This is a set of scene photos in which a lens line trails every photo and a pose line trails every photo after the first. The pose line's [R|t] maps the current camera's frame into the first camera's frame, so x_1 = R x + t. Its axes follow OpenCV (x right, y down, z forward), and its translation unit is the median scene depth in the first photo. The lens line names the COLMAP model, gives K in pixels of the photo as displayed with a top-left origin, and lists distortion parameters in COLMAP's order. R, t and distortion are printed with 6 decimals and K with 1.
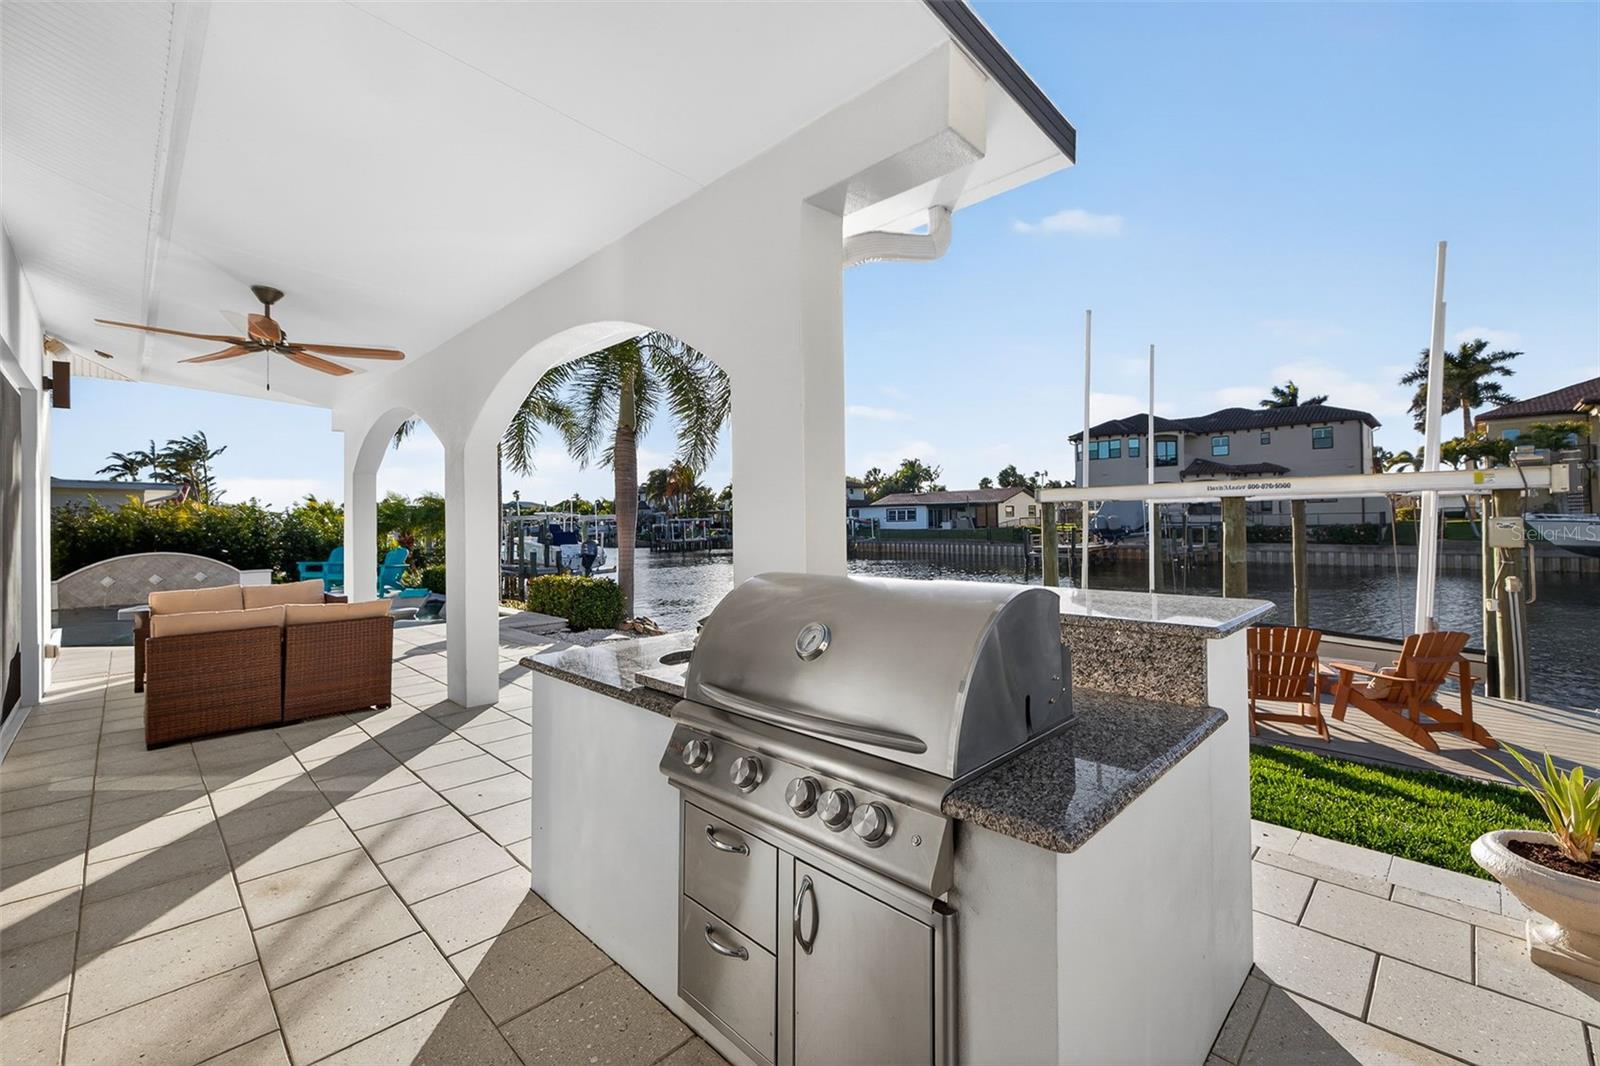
lens RADIAL K [[666.8, 0, 790.8], [0, 666.8, 522.4], [0, 0, 1]] dist [0.000502, -0.000002]
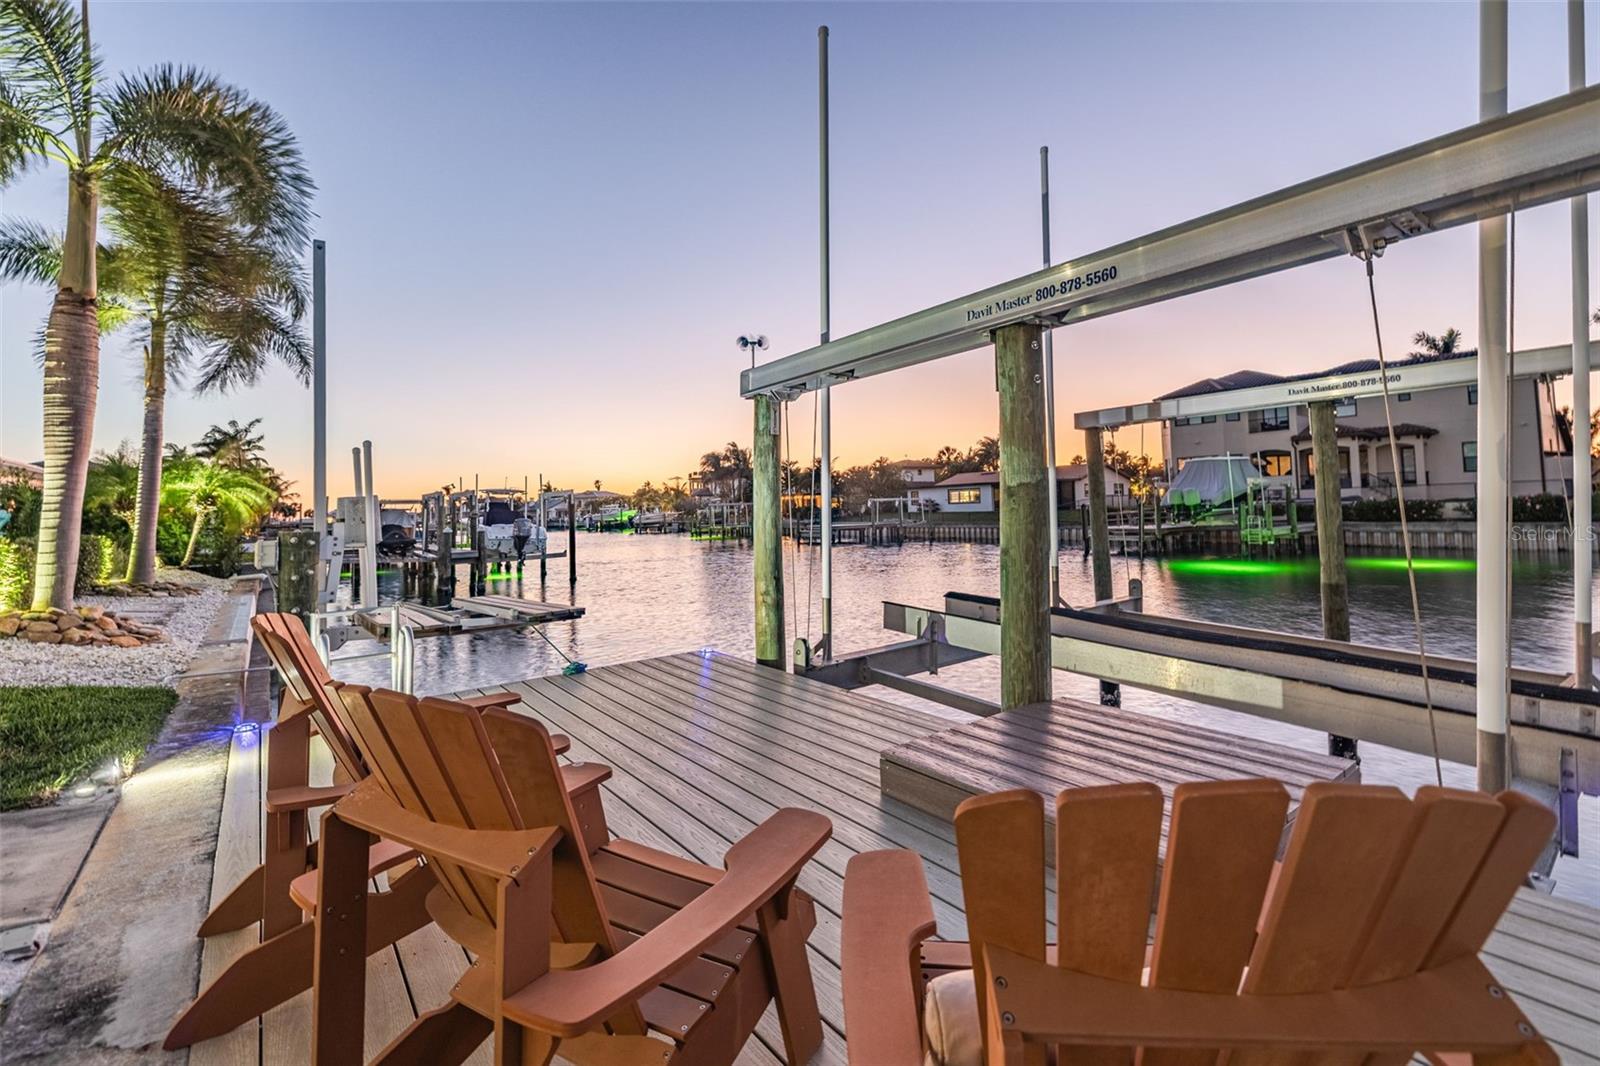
lens RADIAL K [[691.8, 0, 799.2], [0, 691.8, 500.7], [0, 0, 1]] dist [-0.001179, 0.000201]
pose [[0.992281, -0.010655, -0.123548, 0.079735], [0.008691, 0.999827, -0.016422, 0.010180], [0.123702, 0.015221, 0.992203, 0.076258]]
